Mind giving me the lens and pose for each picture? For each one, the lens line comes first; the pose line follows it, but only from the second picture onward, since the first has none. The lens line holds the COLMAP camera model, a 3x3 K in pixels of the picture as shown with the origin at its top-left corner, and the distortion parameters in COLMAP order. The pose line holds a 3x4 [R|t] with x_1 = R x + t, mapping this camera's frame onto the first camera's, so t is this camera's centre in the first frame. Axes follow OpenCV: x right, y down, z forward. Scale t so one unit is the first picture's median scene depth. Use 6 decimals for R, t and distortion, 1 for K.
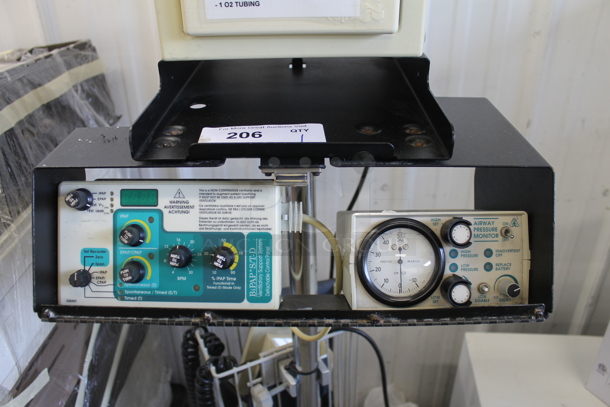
lens RADIAL K [[511.7, 0, 307.1], [0, 511.7, 205.6], [0, 0, 1]] dist [-0.156089, 0.114692]
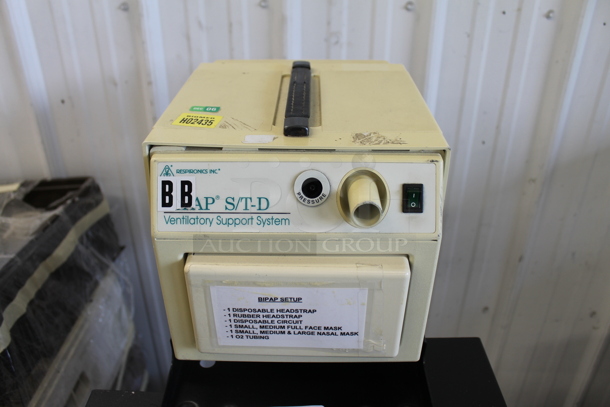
lens RADIAL K [[511.7, 0, 306.6], [0, 511.7, 206.4], [0, 0, 1]] dist [-0.156089, 0.114692]
pose [[0.999796, 0.016710, 0.011389, -0.015413], [-0.016740, 0.999857, 0.002546, -0.331962], [-0.011345, -0.002736, 0.999932, -0.036654]]
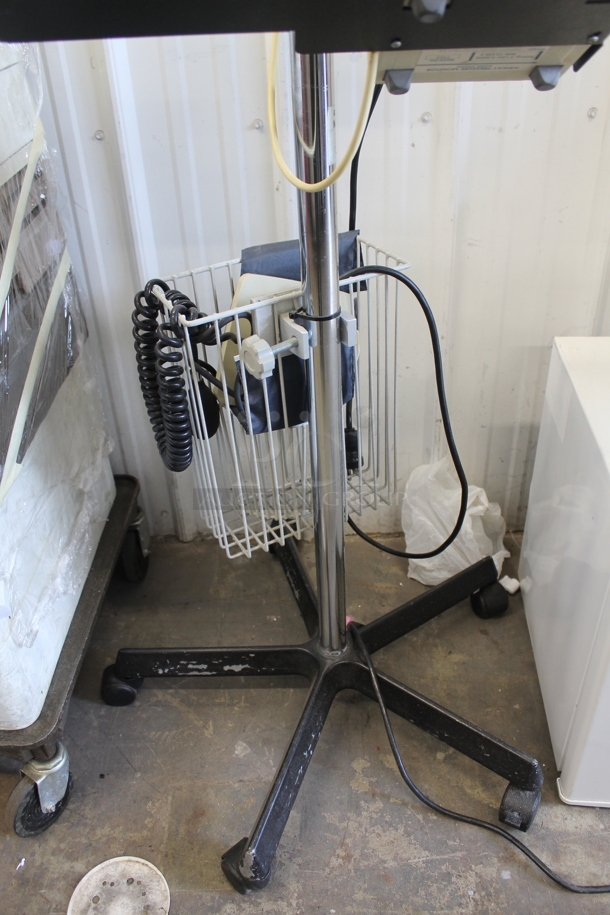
lens RADIAL K [[767.5, 0, 303.4], [0, 767.5, 451.8], [0, 0, 1]] dist [-0.156089, 0.114692]
pose [[0.999274, -0.038072, 0.001342, -0.034942], [0.037730, 0.993934, 0.103300, 0.400266], [-0.005267, -0.103174, 0.994649, -0.019576]]
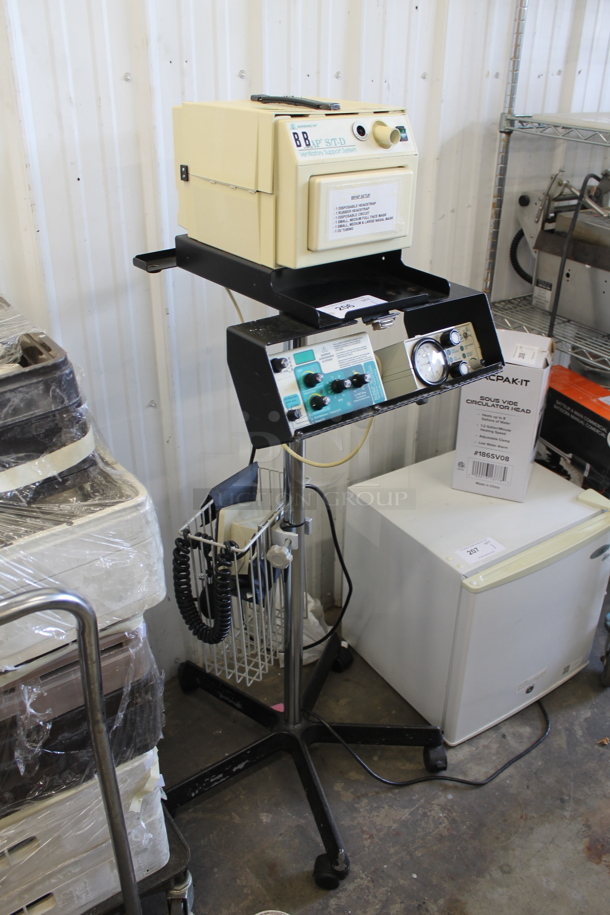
lens RADIAL K [[767.5, 0, 300.5], [0, 767.5, 450.4], [0, 0, 1]] dist [-0.156089, 0.114692]
pose [[0.787857, -0.275403, 0.550848, -0.929152], [0.290697, 0.954830, 0.061605, 0.059337], [-0.542933, 0.111594, 0.832329, -0.497637]]
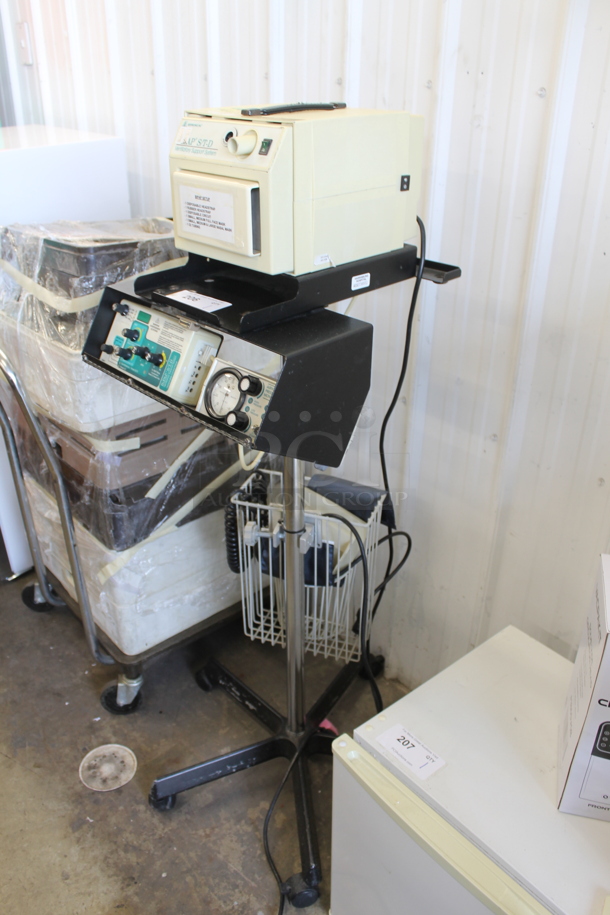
lens RADIAL K [[767.5, 0, 312.4], [0, 767.5, 459.3], [0, 0, 1]] dist [-0.156089, 0.114692]
pose [[0.709375, 0.357462, -0.607460, 1.053574], [-0.370361, 0.922322, 0.110247, -0.037648], [0.599683, 0.146773, 0.786663, -0.388561]]
